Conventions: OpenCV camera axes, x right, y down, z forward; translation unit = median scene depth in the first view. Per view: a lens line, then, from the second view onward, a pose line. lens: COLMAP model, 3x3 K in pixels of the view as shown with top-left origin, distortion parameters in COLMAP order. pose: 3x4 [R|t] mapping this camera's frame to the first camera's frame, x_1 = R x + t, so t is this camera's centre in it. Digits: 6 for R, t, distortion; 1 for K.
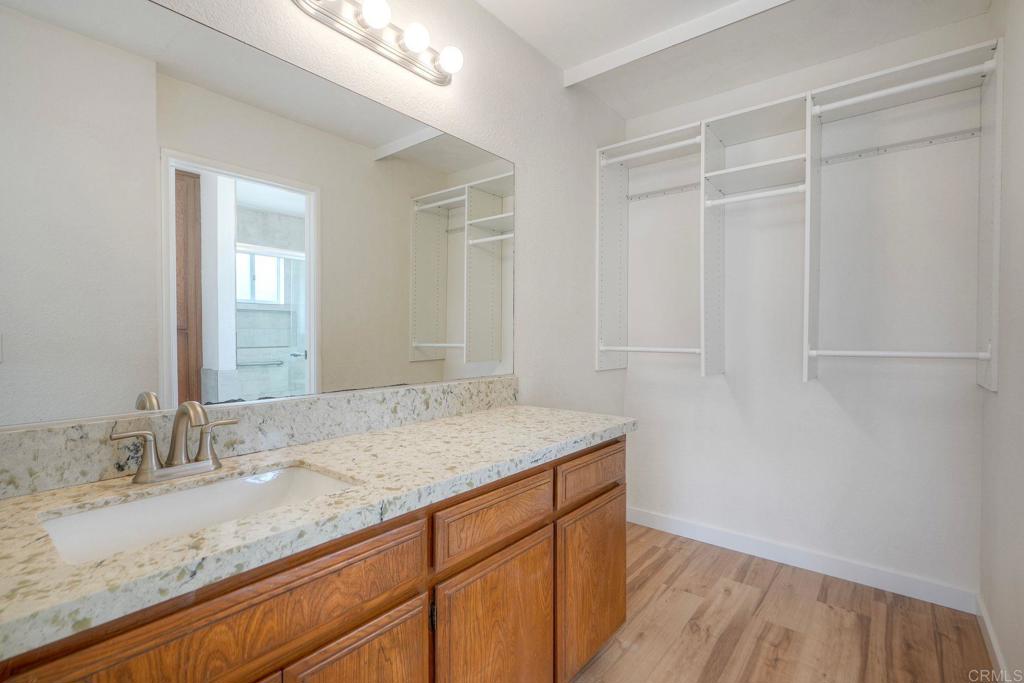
lens RADIAL K [[478.5, 0, 511.2], [0, 478.5, 338.5], [0, 0, 1]] dist [-0.004462, -0.000735]
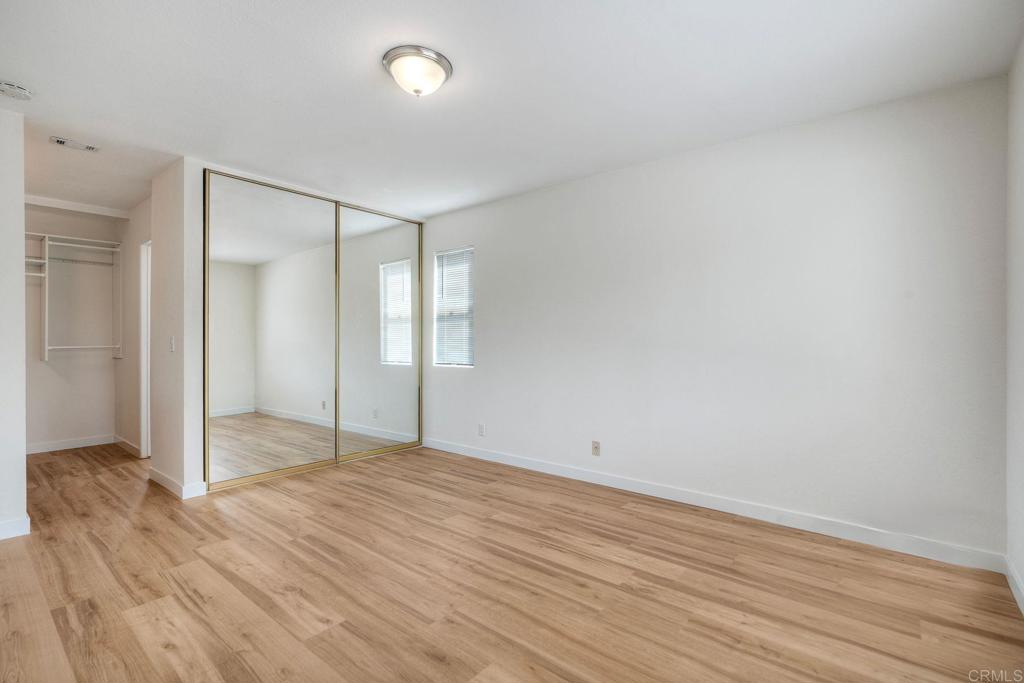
lens RADIAL K [[478.5, 0, 518.2], [0, 478.5, 344.6], [0, 0, 1]] dist [-0.004462, -0.000735]
pose [[0.012363, -0.004171, 0.999915, -1.670574], [0.009709, 0.999945, 0.004051, 0.029166], [-0.999876, 0.009658, 0.012403, -1.316155]]
